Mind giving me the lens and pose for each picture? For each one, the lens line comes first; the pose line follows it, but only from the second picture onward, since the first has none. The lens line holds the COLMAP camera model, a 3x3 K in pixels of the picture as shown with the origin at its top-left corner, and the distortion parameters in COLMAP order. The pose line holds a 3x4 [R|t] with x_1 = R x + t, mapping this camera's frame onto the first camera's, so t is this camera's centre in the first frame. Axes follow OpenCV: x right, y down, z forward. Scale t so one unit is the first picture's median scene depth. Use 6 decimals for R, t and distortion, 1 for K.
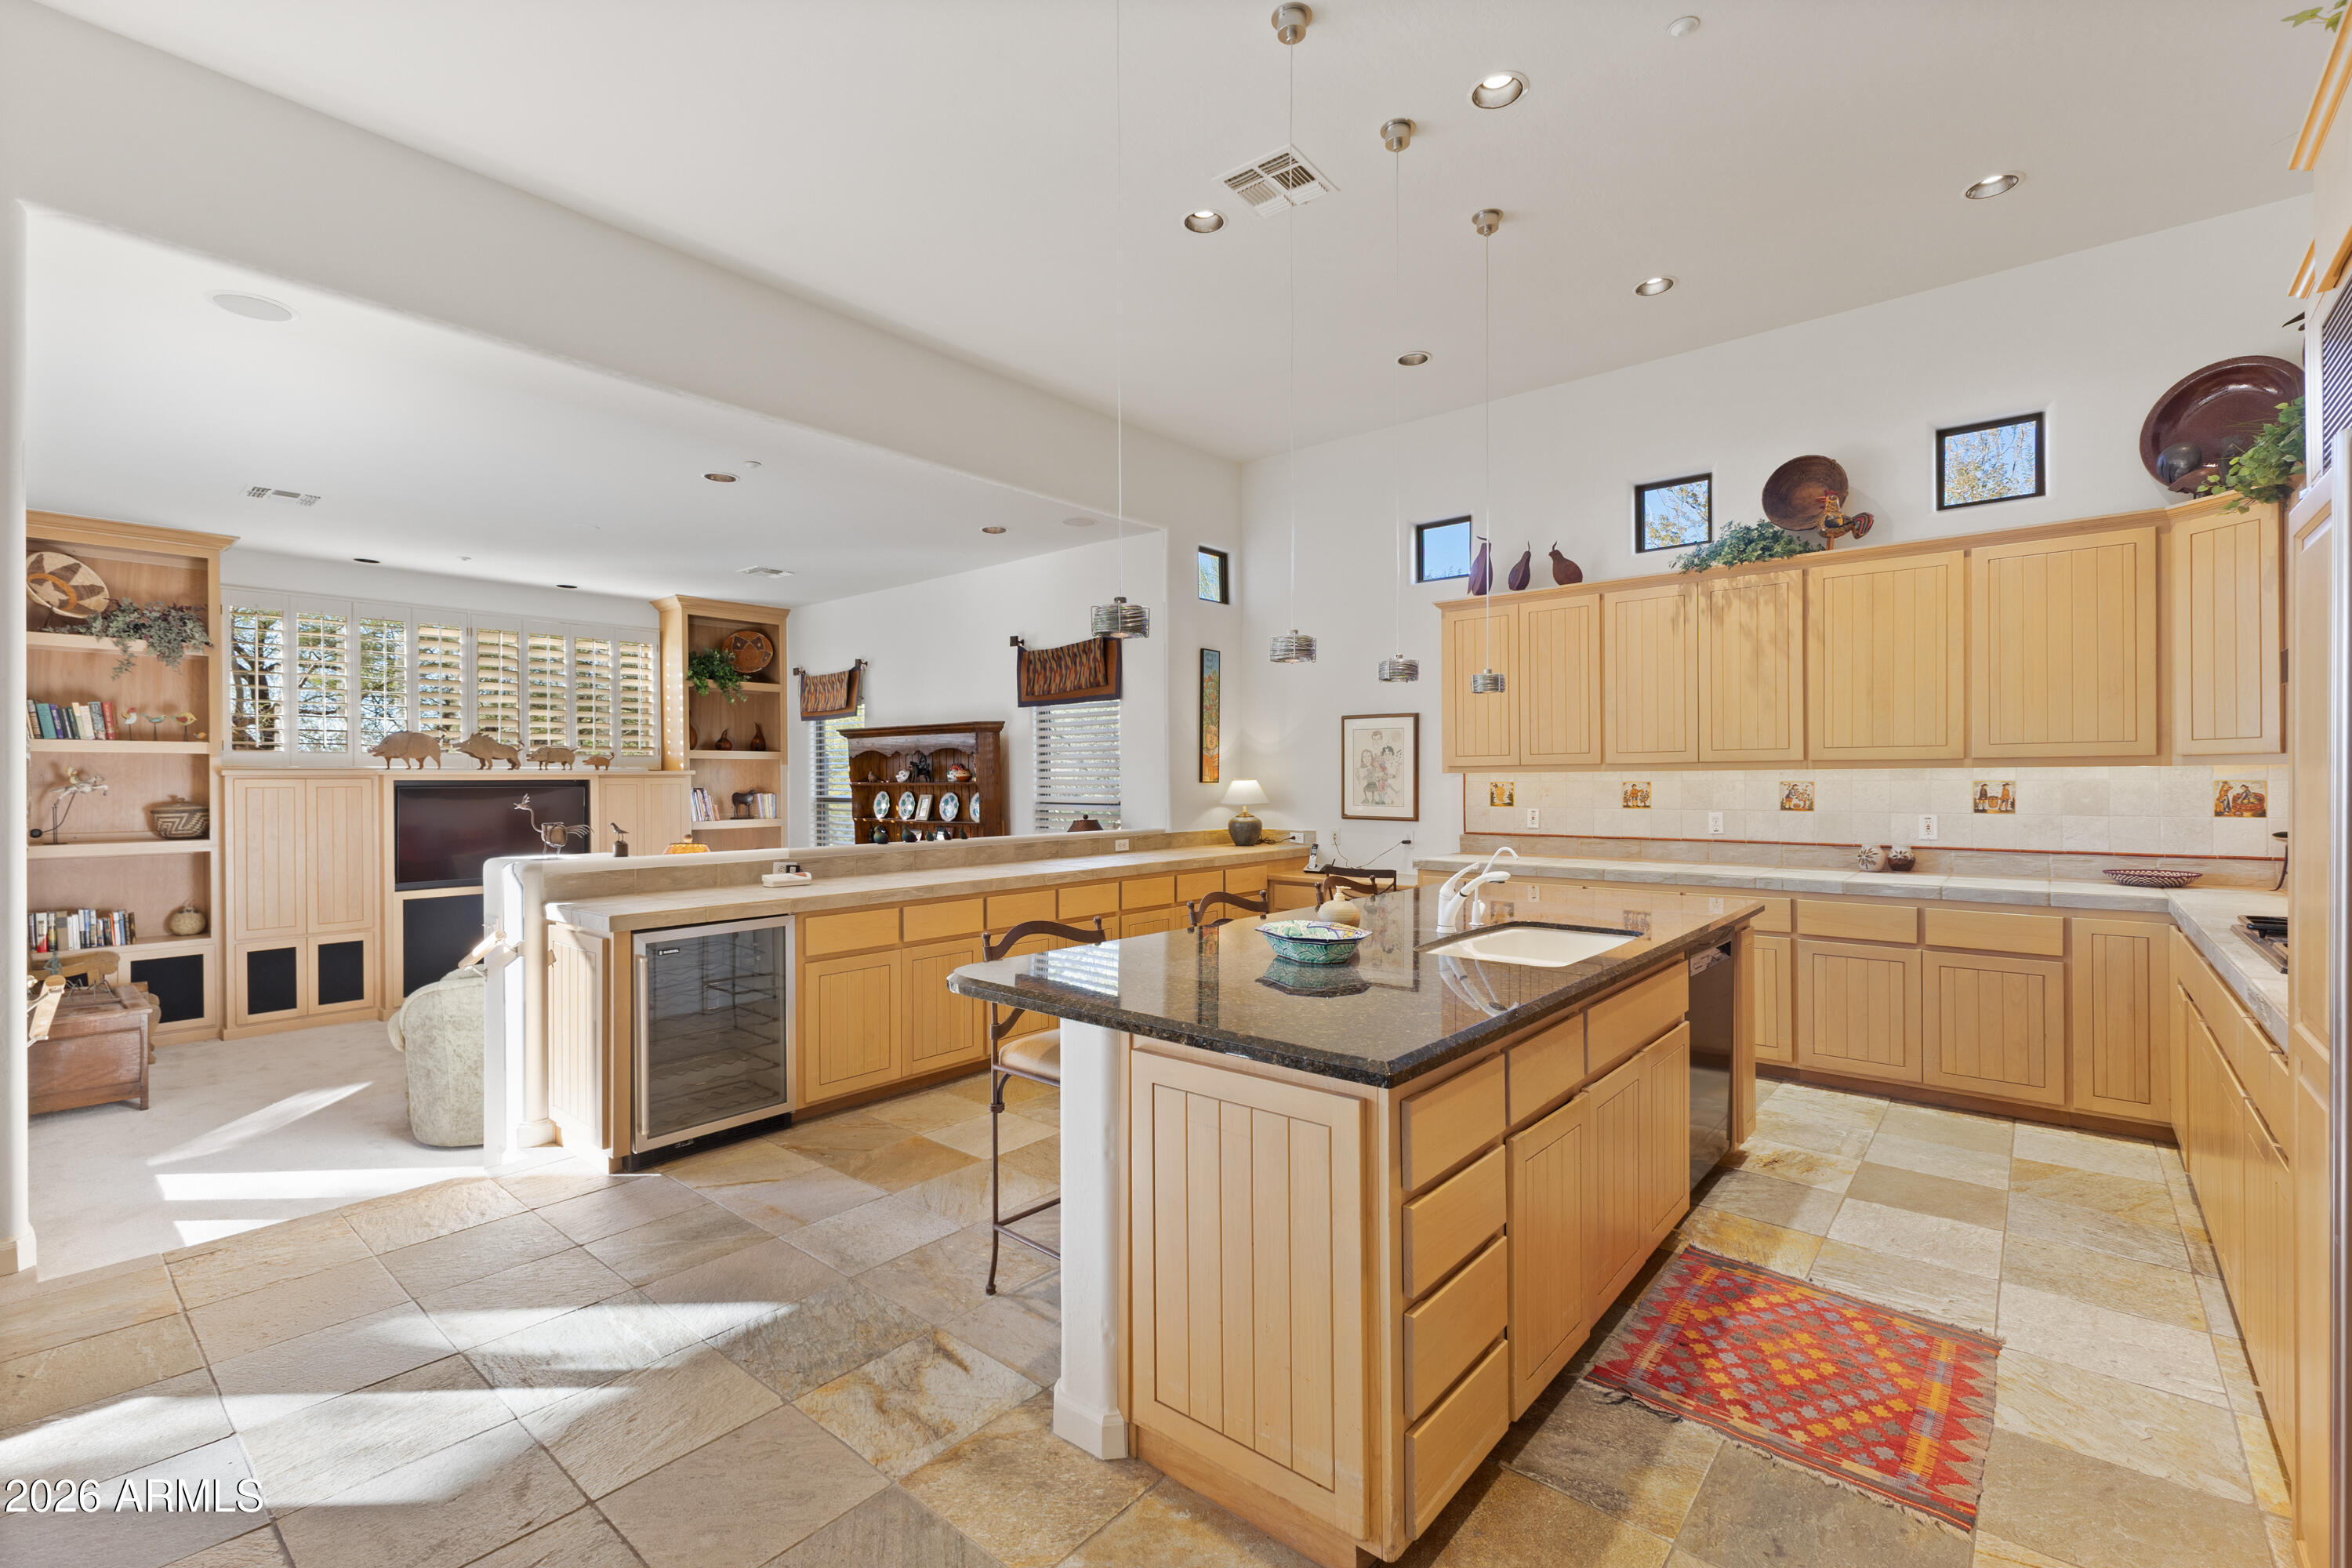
lens RADIAL K [[1029.8, 0, 1180.1], [0, 1029.8, 776.8], [0, 0, 1]] dist [-0.000215, -0.000098]
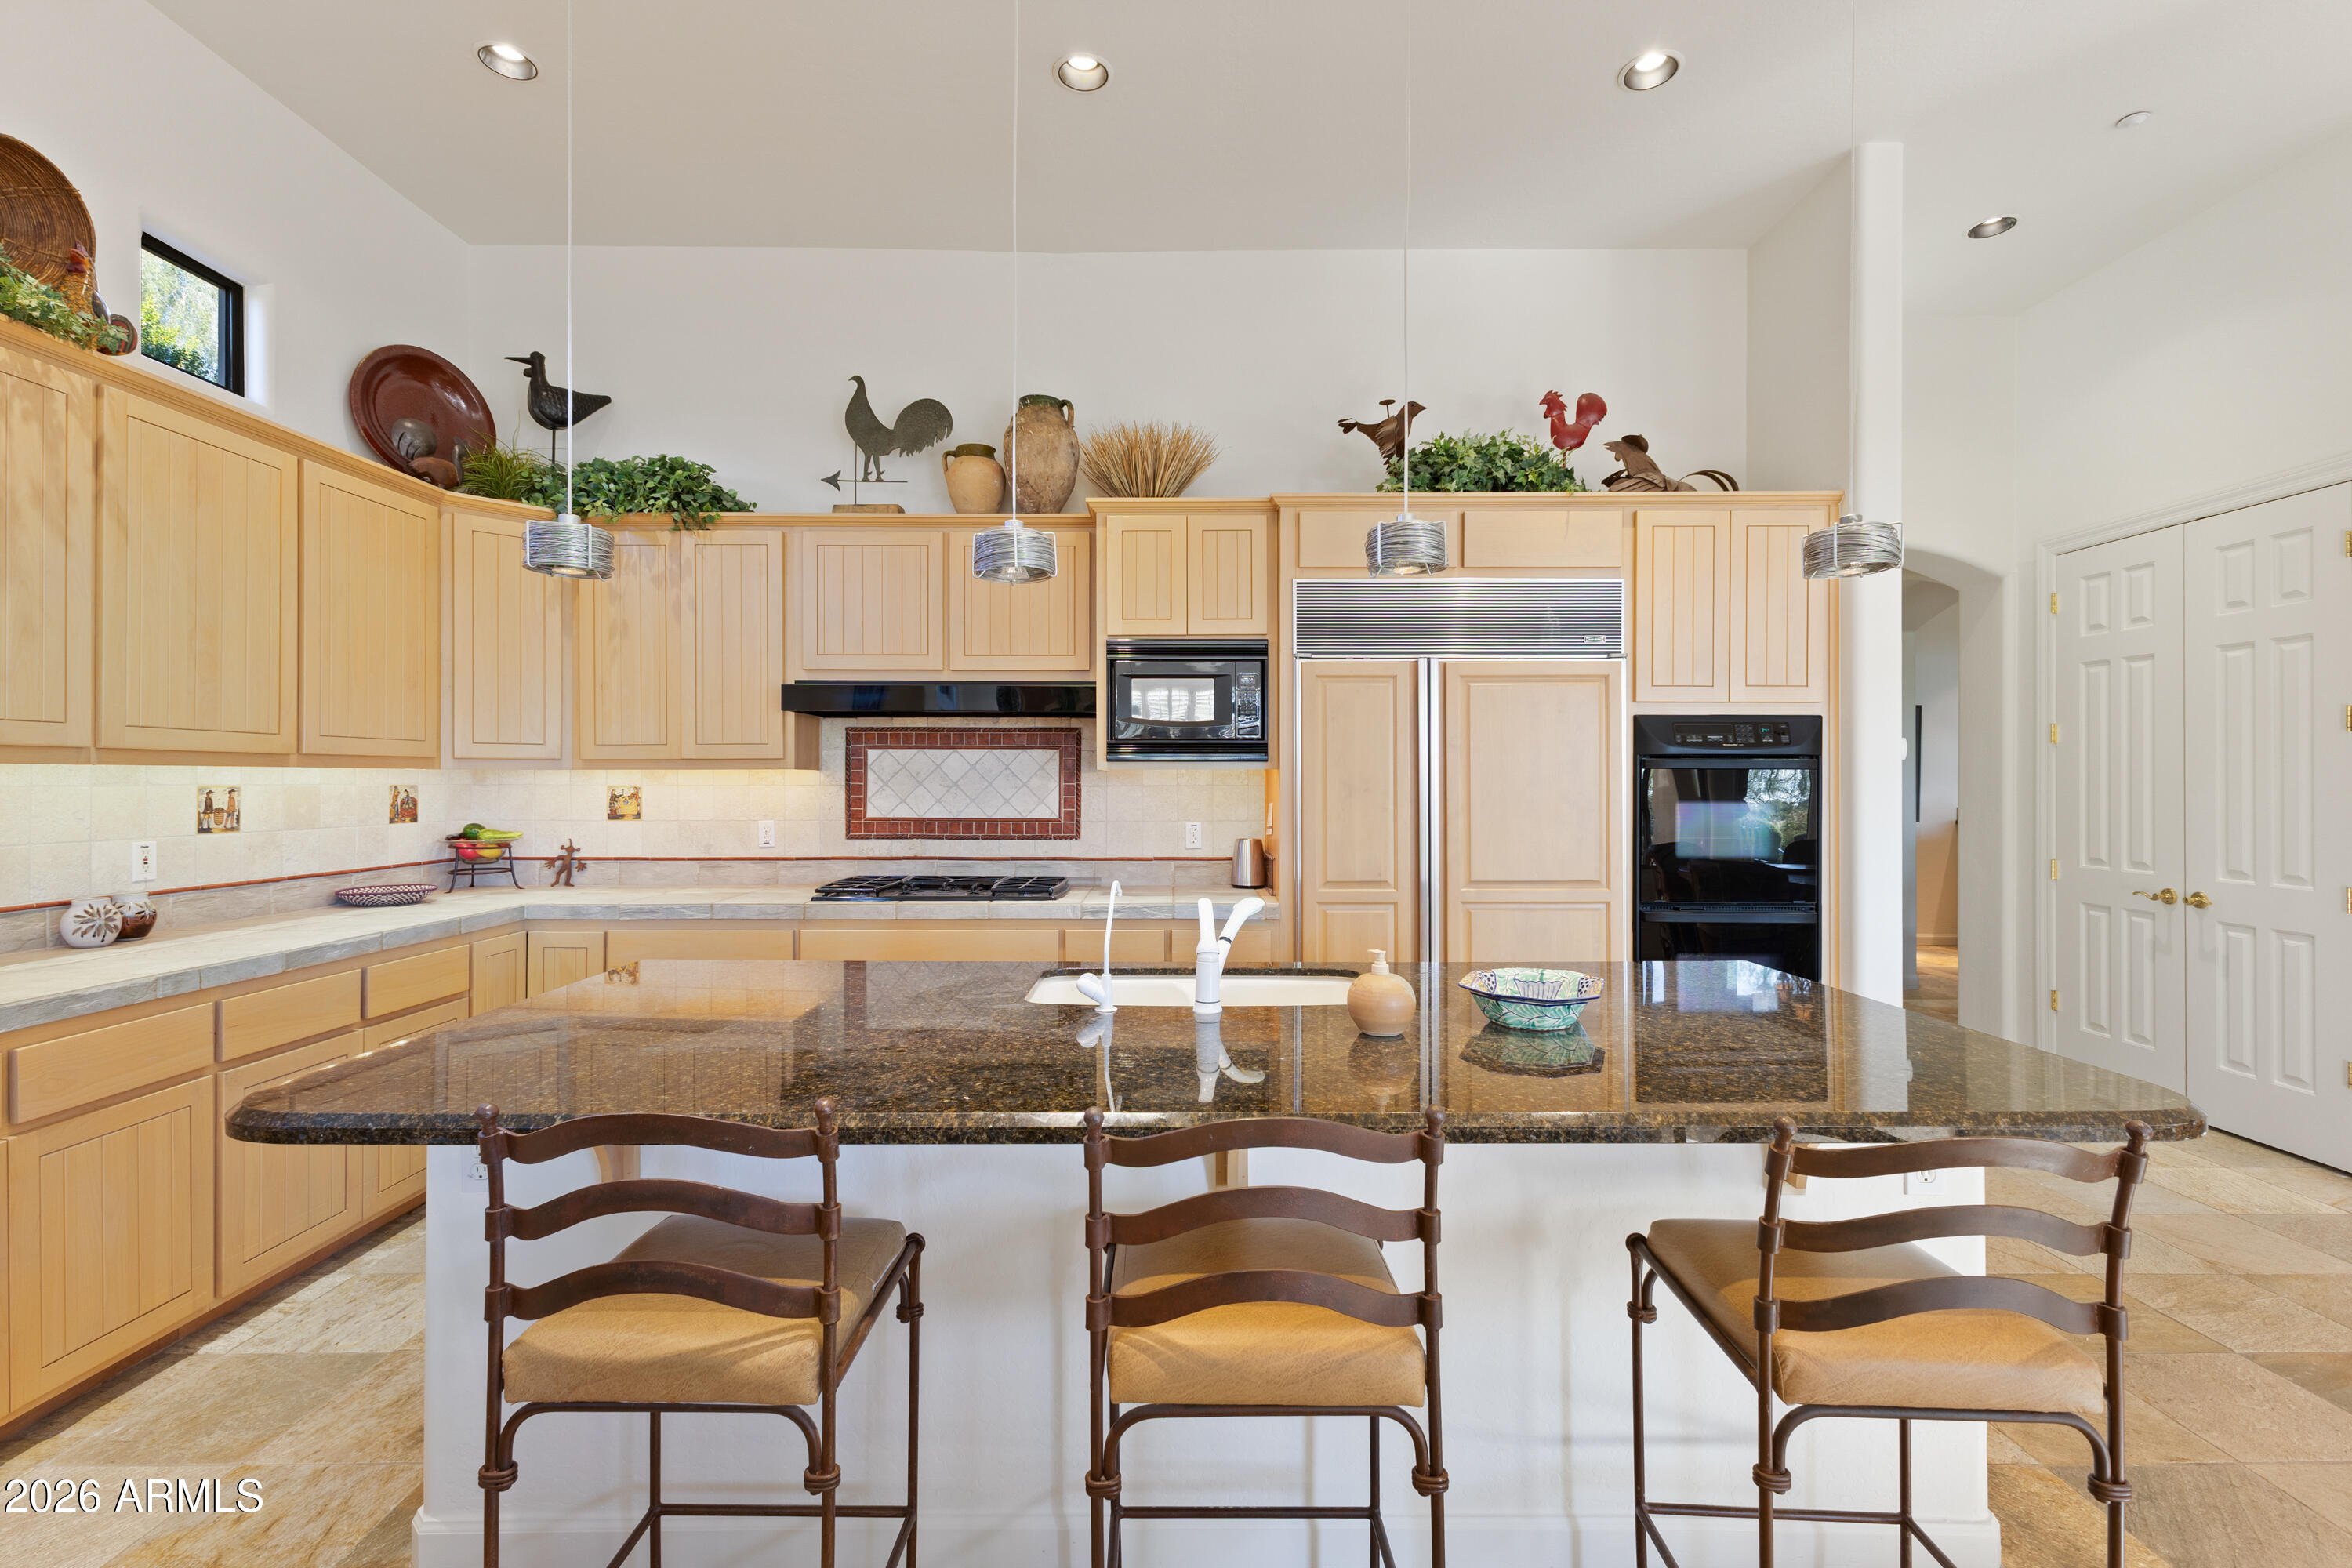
lens RADIAL K [[1029.8, 0, 1180.8], [0, 1029.8, 774.3], [0, 0, 1]] dist [-0.000215, -0.000098]
pose [[-0.649733, 0.013820, 0.760037, -0.154579], [0.012108, 0.999896, -0.007831, 0.009287], [-0.760066, 0.004115, -0.649833, 0.965743]]
